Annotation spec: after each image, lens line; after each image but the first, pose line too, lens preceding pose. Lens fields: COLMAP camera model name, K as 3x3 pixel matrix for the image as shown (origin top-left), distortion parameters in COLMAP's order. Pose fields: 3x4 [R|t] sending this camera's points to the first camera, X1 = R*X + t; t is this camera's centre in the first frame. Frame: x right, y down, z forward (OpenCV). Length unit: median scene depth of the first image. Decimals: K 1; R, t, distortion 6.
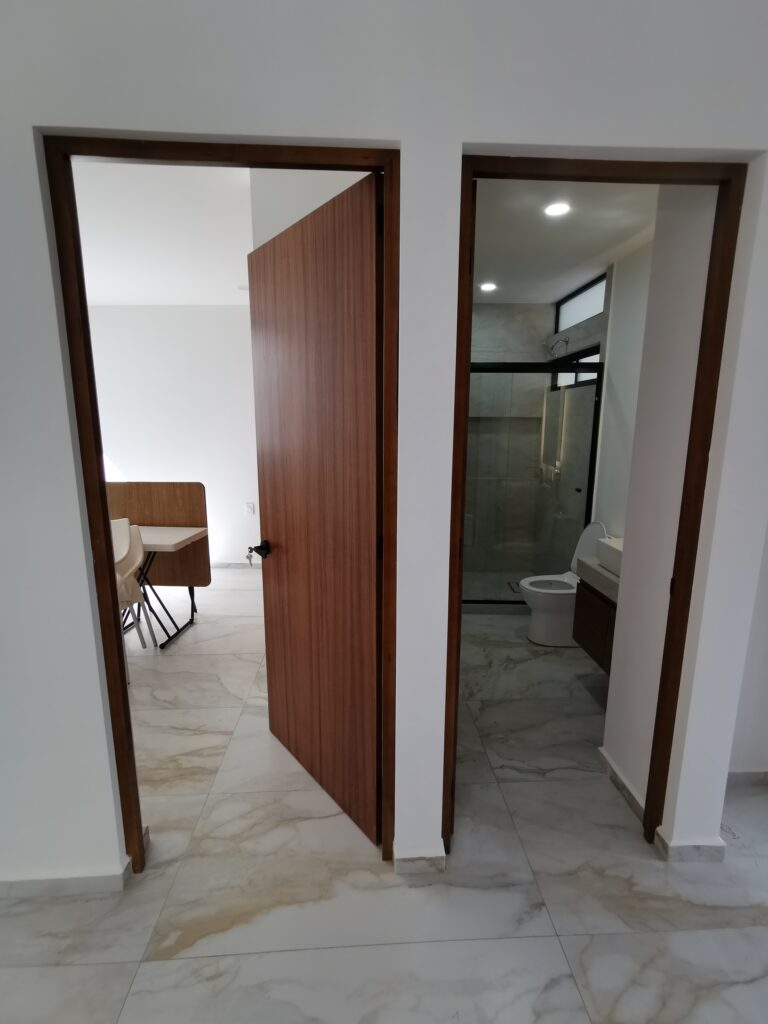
lens RADIAL K [[469.5, 0, 384.0], [0, 469.5, 512.0], [0, 0, 1]] dist [-0.011809, 0.013383]
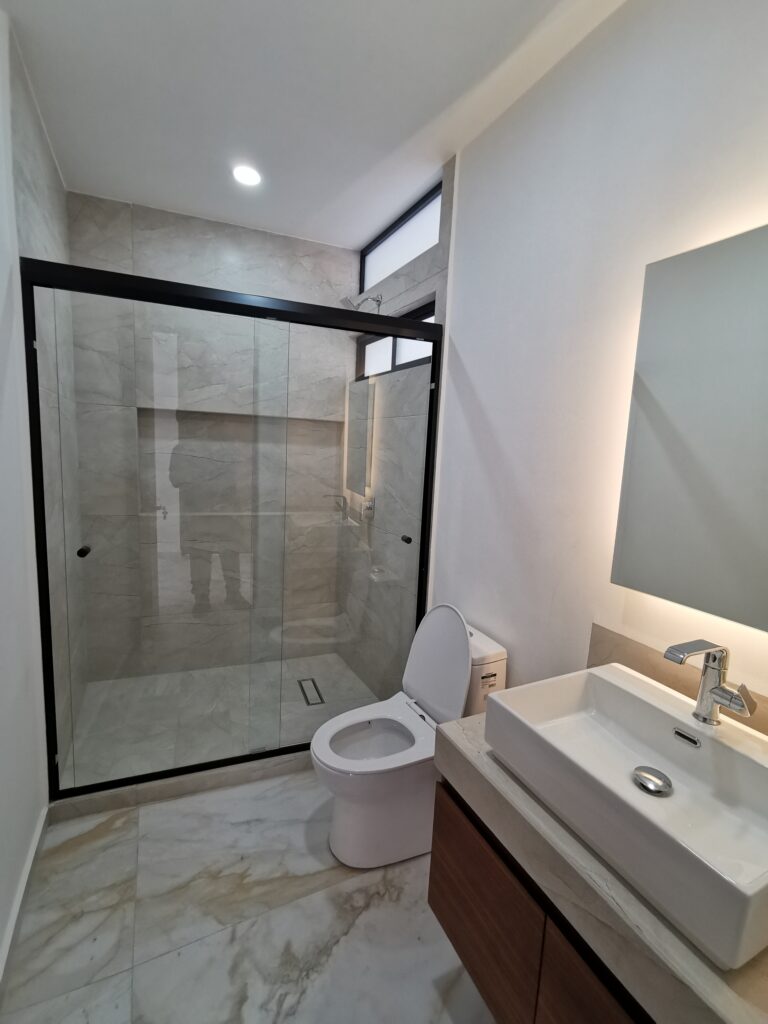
lens RADIAL K [[469.5, 0, 384.0], [0, 469.5, 512.0], [0, 0, 1]] dist [-0.011809, 0.013383]
pose [[0.916071, -0.014239, 0.400762, 0.133695], [0.027998, 0.999202, -0.028497, -0.058087], [-0.400036, 0.037326, 0.915739, 0.413166]]
